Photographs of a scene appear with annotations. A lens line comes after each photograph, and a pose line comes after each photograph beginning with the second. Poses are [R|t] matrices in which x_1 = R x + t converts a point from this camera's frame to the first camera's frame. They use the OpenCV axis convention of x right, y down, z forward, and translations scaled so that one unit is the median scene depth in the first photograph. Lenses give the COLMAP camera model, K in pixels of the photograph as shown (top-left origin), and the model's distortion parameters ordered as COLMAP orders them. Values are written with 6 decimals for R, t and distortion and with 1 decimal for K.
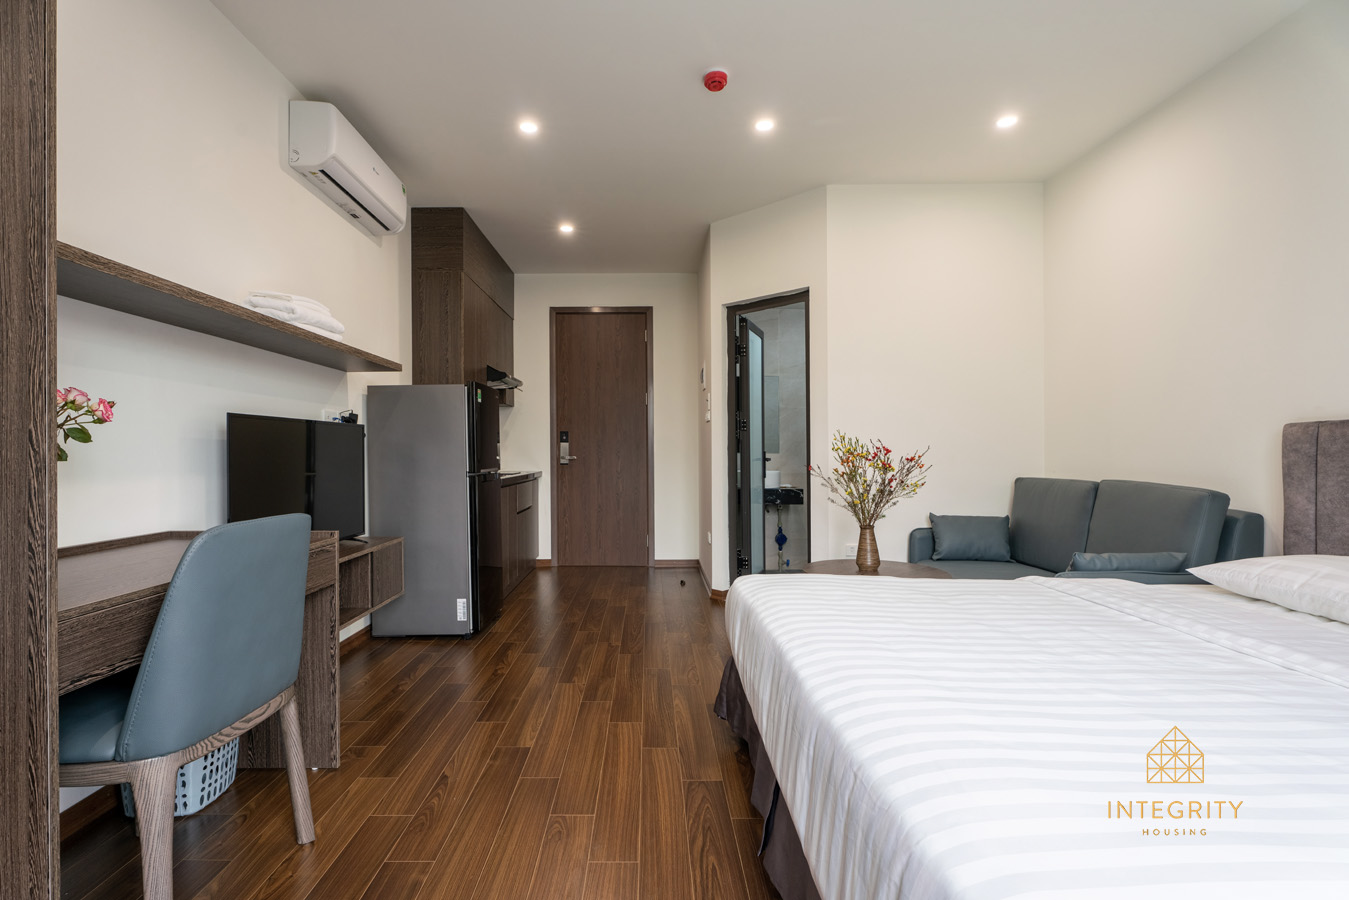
lens RADIAL K [[634.4, 0, 670.7], [0, 634.4, 449.7], [0, 0, 1]] dist [0.000822, 0.005654]
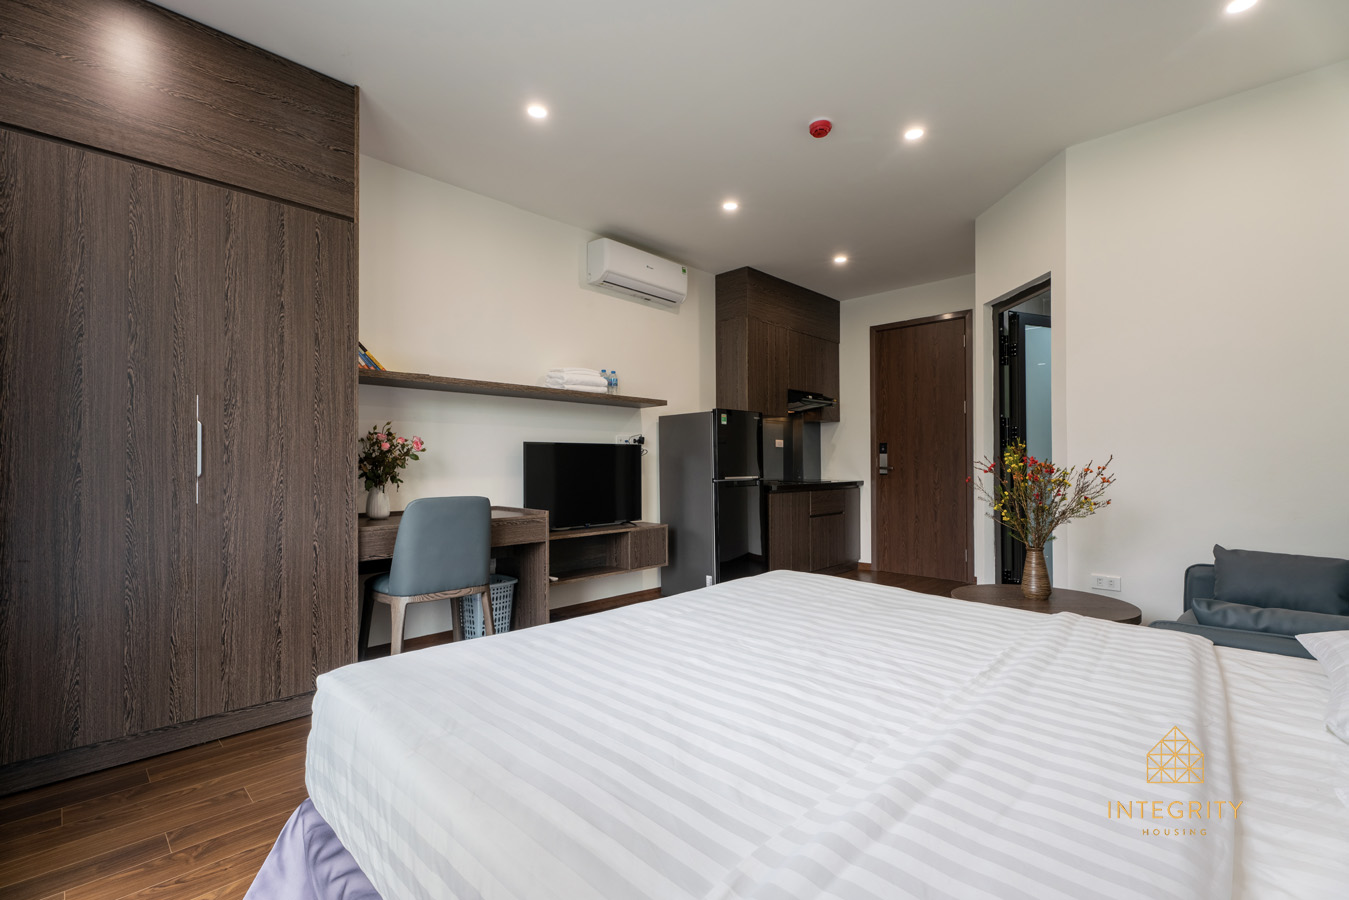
lens RADIAL K [[634.4, 0, 677.6], [0, 634.4, 458.5], [0, 0, 1]] dist [0.000822, 0.005654]
pose [[0.706003, -0.007052, -0.708174, 0.491110], [0.005741, 0.999975, -0.004234, -0.001120], [0.708186, -0.001077, 0.706025, 0.029751]]
